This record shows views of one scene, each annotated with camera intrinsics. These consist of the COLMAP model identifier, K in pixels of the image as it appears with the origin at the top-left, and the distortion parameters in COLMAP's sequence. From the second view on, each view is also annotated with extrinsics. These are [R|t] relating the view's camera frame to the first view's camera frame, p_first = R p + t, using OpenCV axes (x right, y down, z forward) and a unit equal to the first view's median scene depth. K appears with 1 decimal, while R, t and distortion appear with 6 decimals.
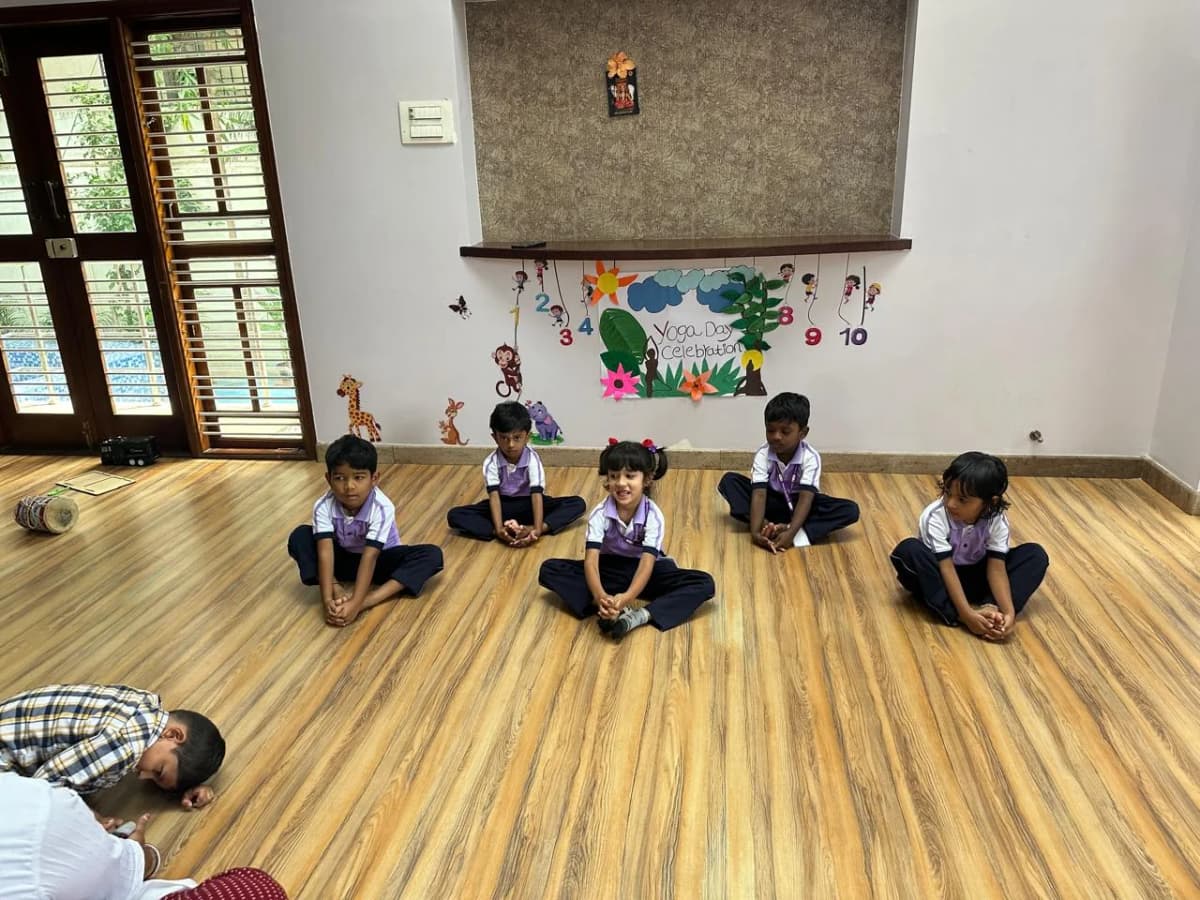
lens RADIAL K [[799.4, 0, 605.5], [0, 799.4, 431.8], [0, 0, 1]] dist [0.005423, -0.092721]
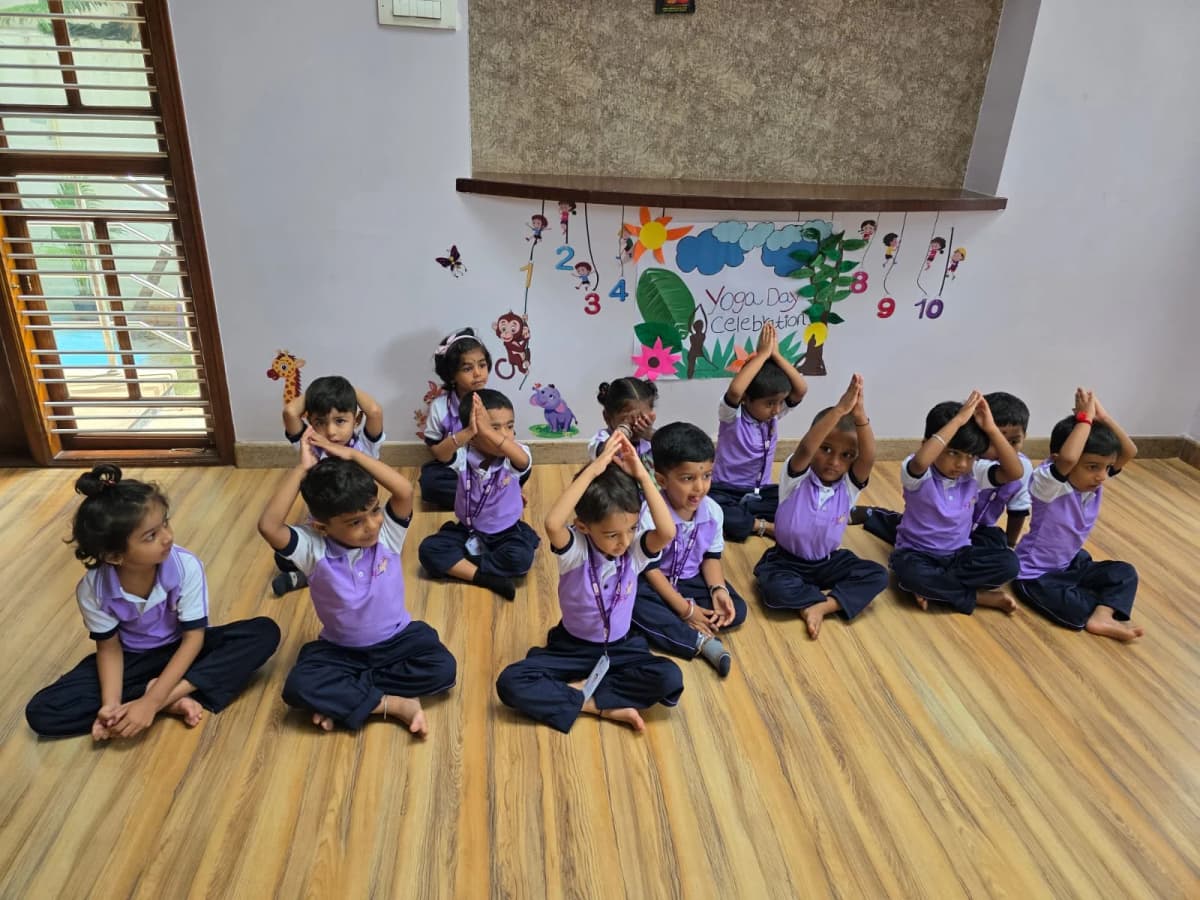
lens RADIAL K [[802.6, 0, 600.0], [0, 802.6, 450.0], [0, 0, 1]] dist [-0.024392, -0.001330]
pose [[0.966489, -0.038131, 0.253858, -0.251141], [0.008978, 0.993322, 0.115022, -0.067428], [-0.256549, -0.108889, 0.960378, 0.235467]]
